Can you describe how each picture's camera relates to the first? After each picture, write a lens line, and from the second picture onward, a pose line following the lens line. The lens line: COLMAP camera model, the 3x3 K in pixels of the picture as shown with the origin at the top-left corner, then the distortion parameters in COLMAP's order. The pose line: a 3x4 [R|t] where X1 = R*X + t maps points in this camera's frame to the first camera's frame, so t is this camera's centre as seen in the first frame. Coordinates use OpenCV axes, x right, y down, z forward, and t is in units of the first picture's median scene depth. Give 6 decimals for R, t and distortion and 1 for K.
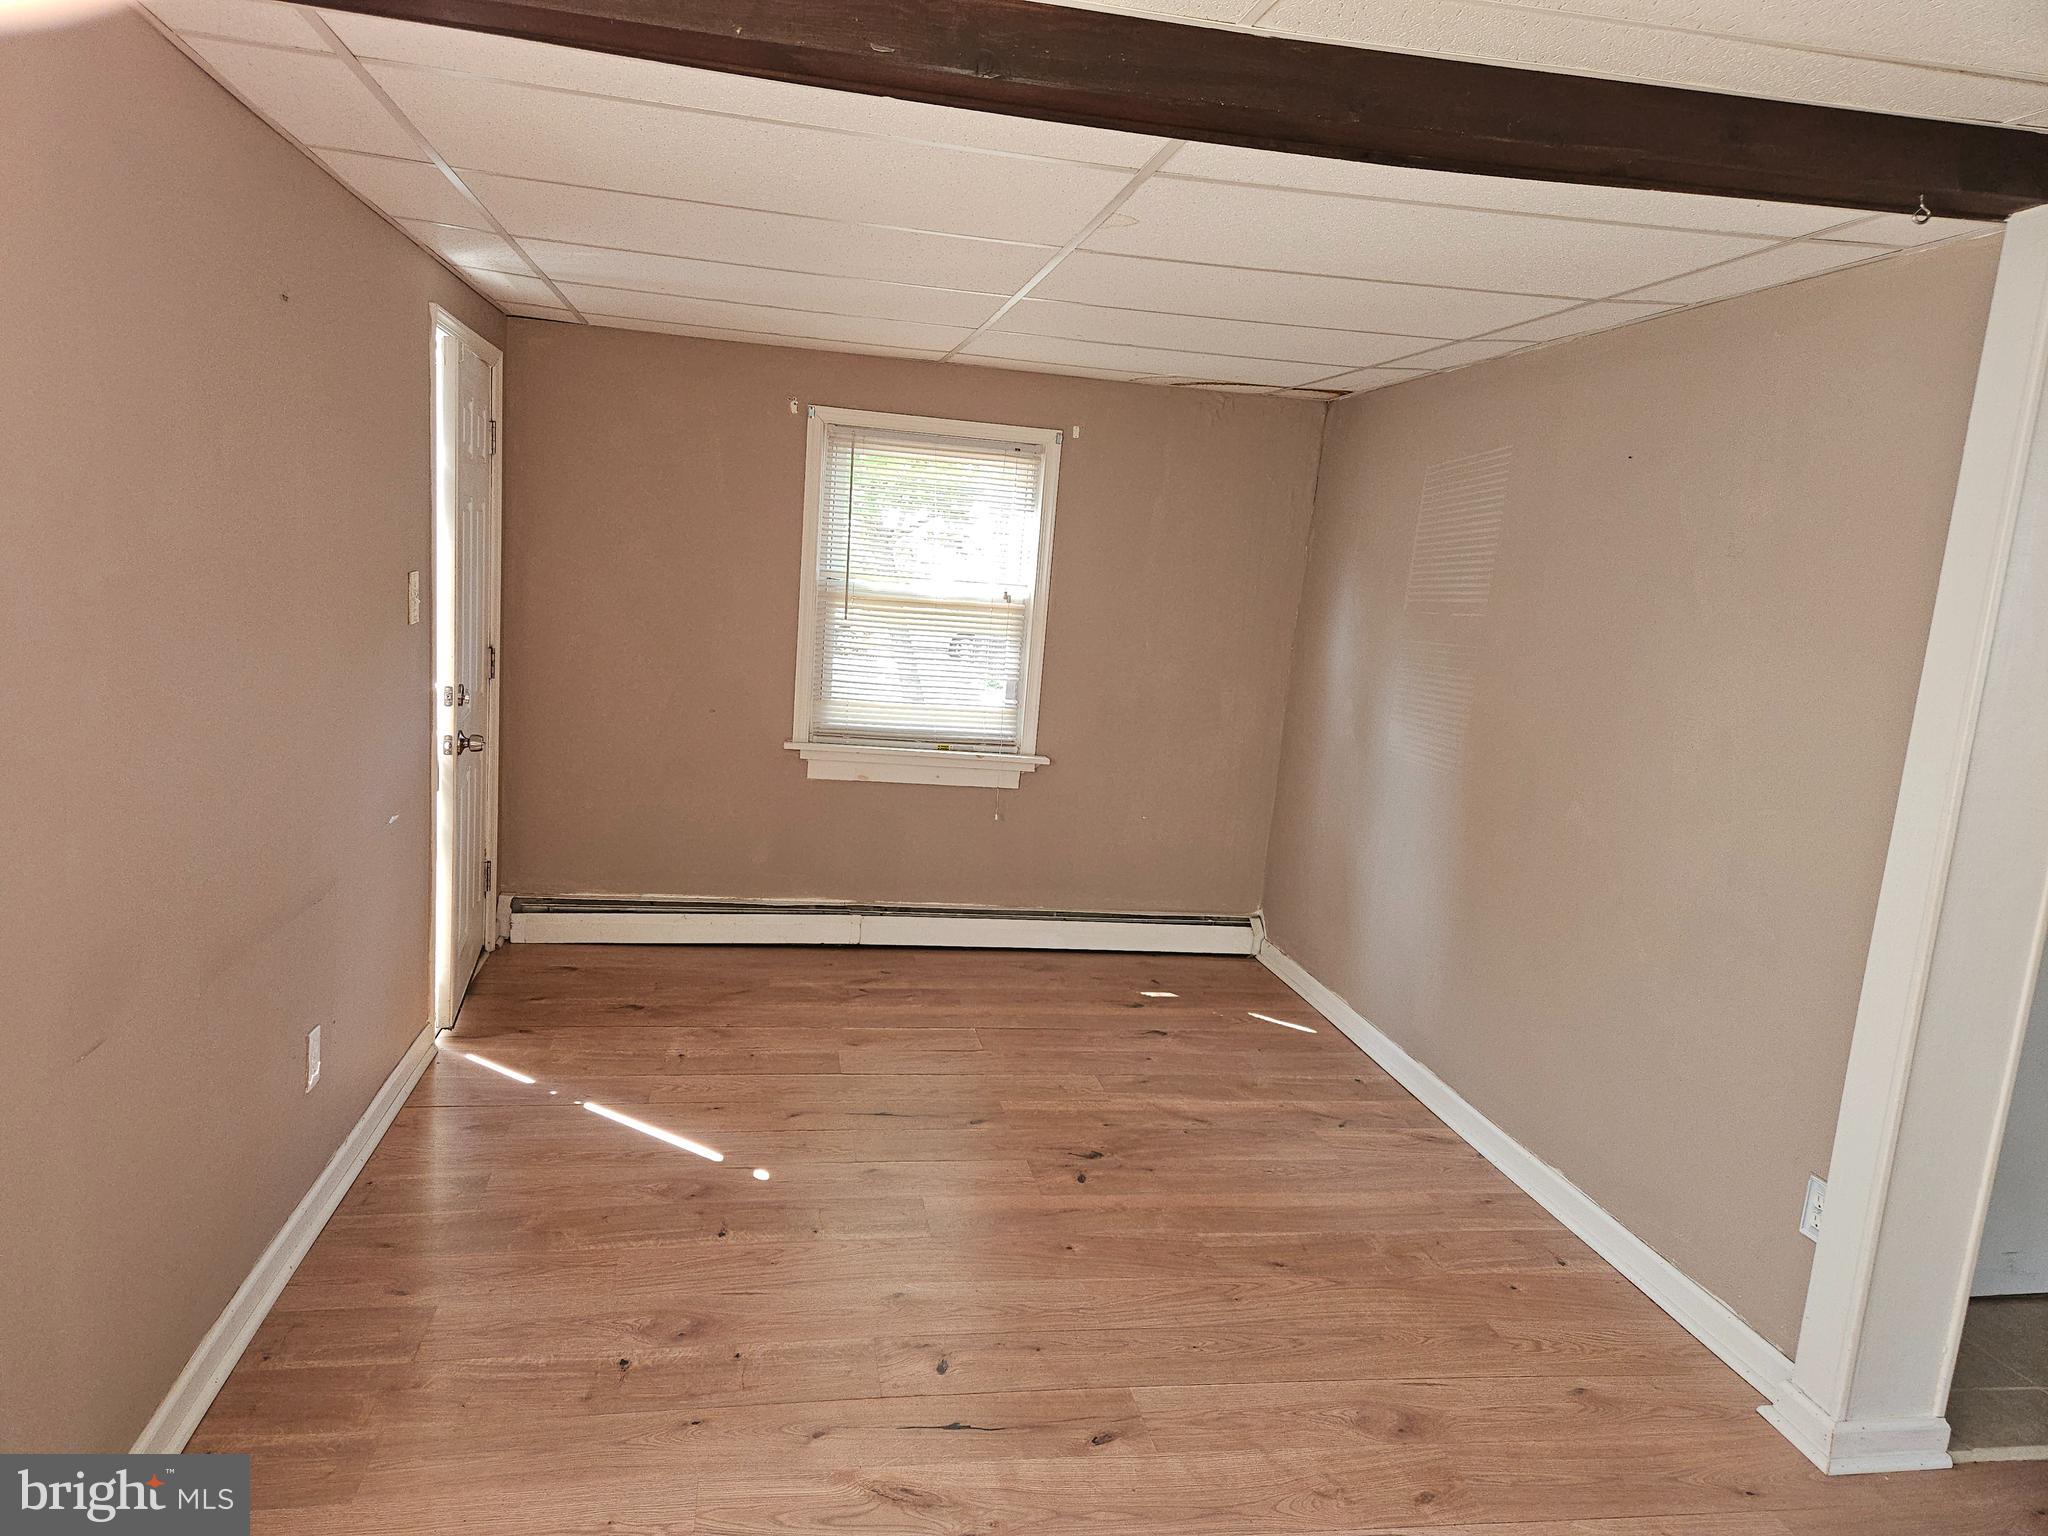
lens RADIAL K [[1356.2, 0, 1029.1], [0, 1356.2, 778.4], [0, 0, 1]] dist [0.052127, -0.029799]
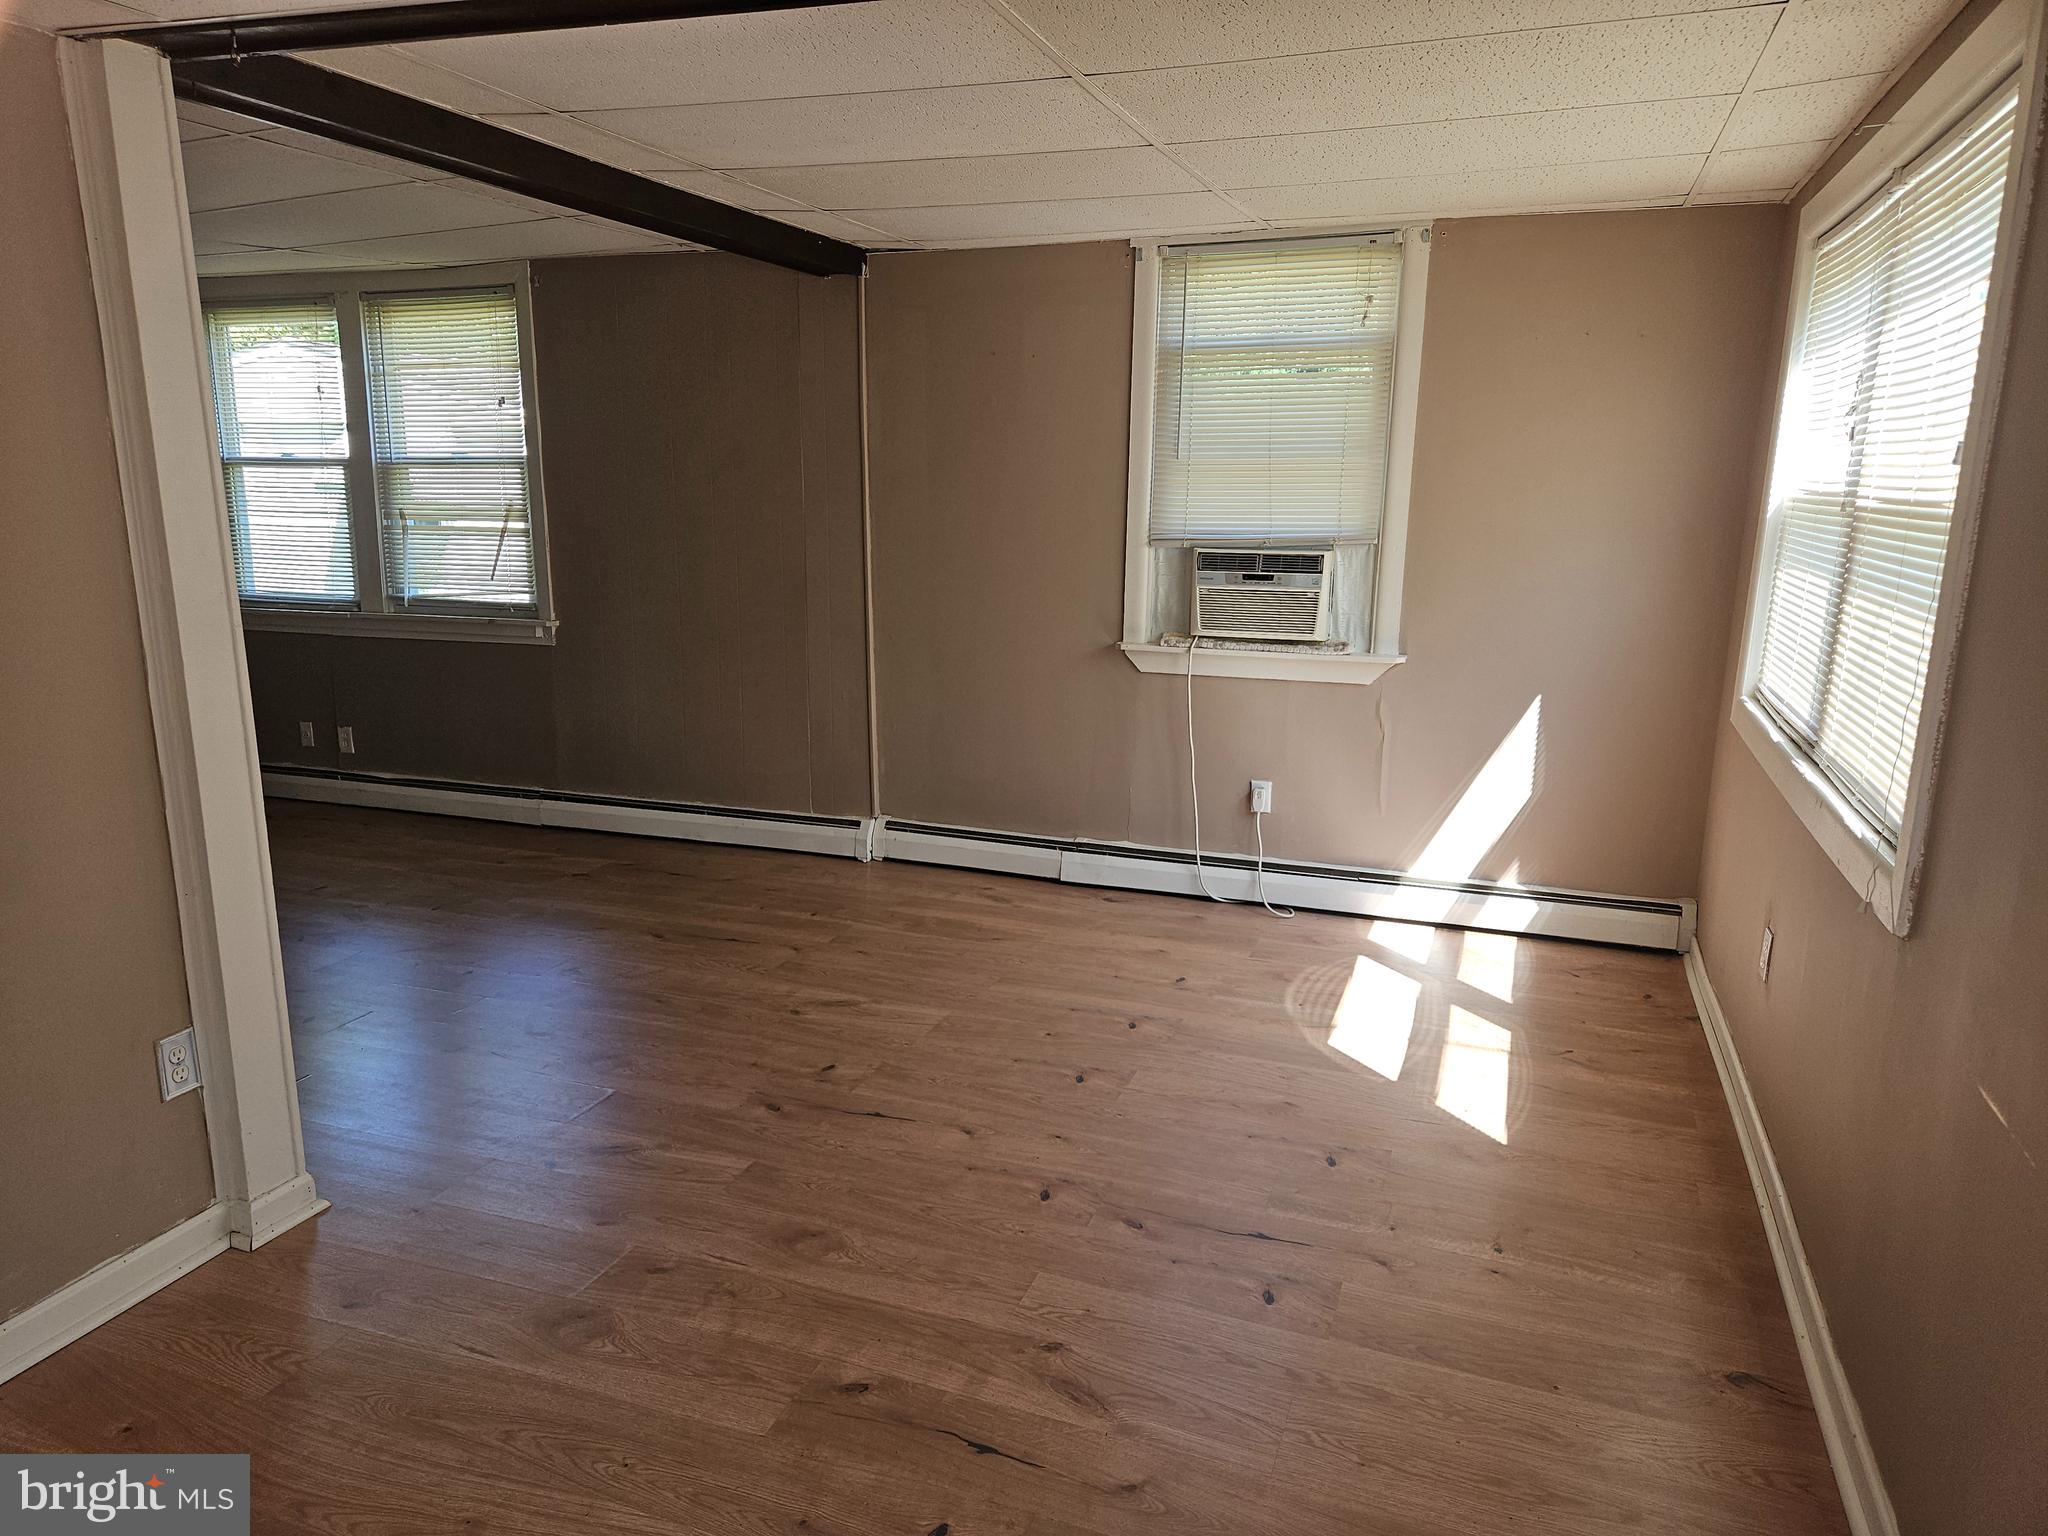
lens RADIAL K [[1356.2, 0, 1037.4], [0, 1356.2, 769.4], [0, 0, 1]] dist [0.052127, -0.029799]
pose [[-0.860824, -0.182835, 0.474924, -0.438381], [0.015205, 0.923576, 0.383114, -0.282739], [-0.508675, 0.337015, -0.792257, 1.582733]]
